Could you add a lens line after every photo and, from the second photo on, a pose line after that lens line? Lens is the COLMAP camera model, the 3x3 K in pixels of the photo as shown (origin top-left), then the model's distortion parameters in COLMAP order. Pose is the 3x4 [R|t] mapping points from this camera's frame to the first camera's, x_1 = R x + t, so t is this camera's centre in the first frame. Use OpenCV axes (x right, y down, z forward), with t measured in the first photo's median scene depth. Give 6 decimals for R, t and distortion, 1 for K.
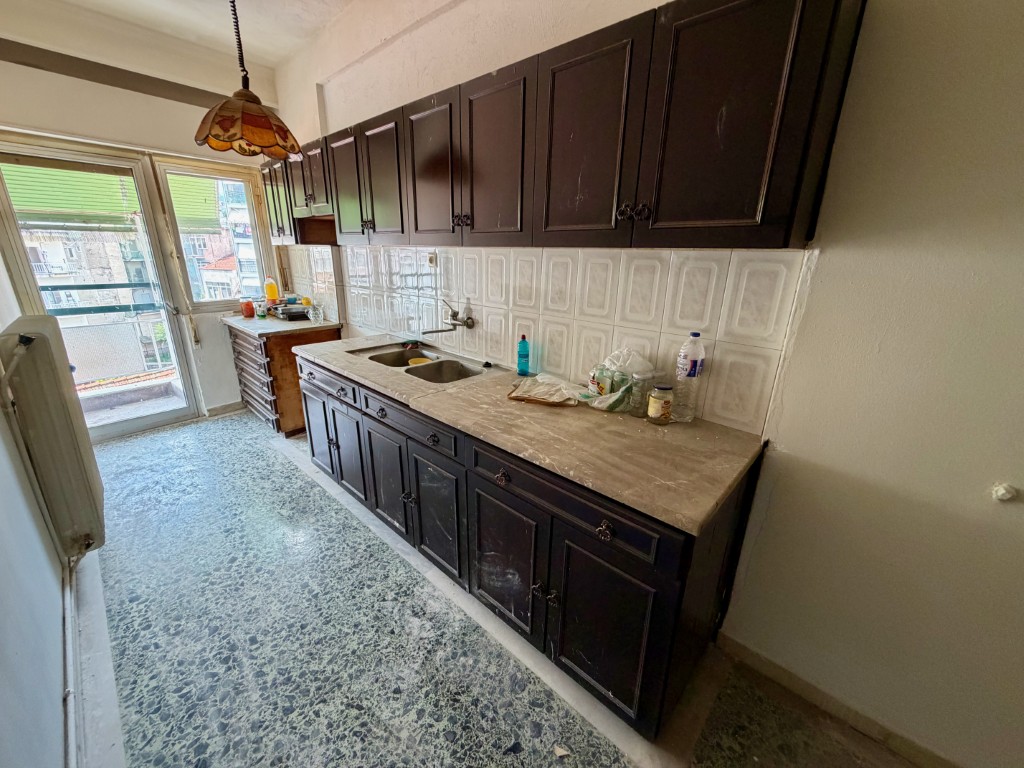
lens RADIAL K [[411.5, 0, 509.1], [0, 411.5, 384.3], [0, 0, 1]] dist [0.002529, -0.000866]
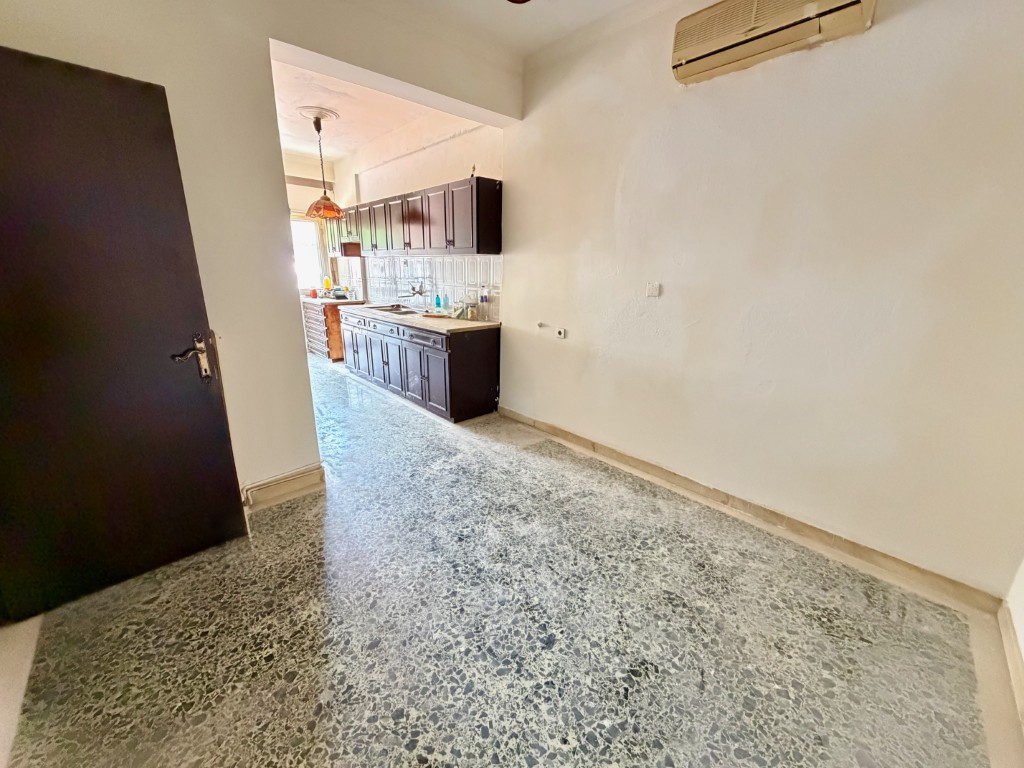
lens RADIAL K [[411.5, 0, 512.2], [0, 411.5, 383.1], [0, 0, 1]] dist [0.002529, -0.000866]
pose [[0.996967, 0.017964, -0.075723, 0.407851], [-0.020697, 0.999157, -0.035464, 0.286843], [0.075022, 0.036924, 0.996498, -0.787087]]
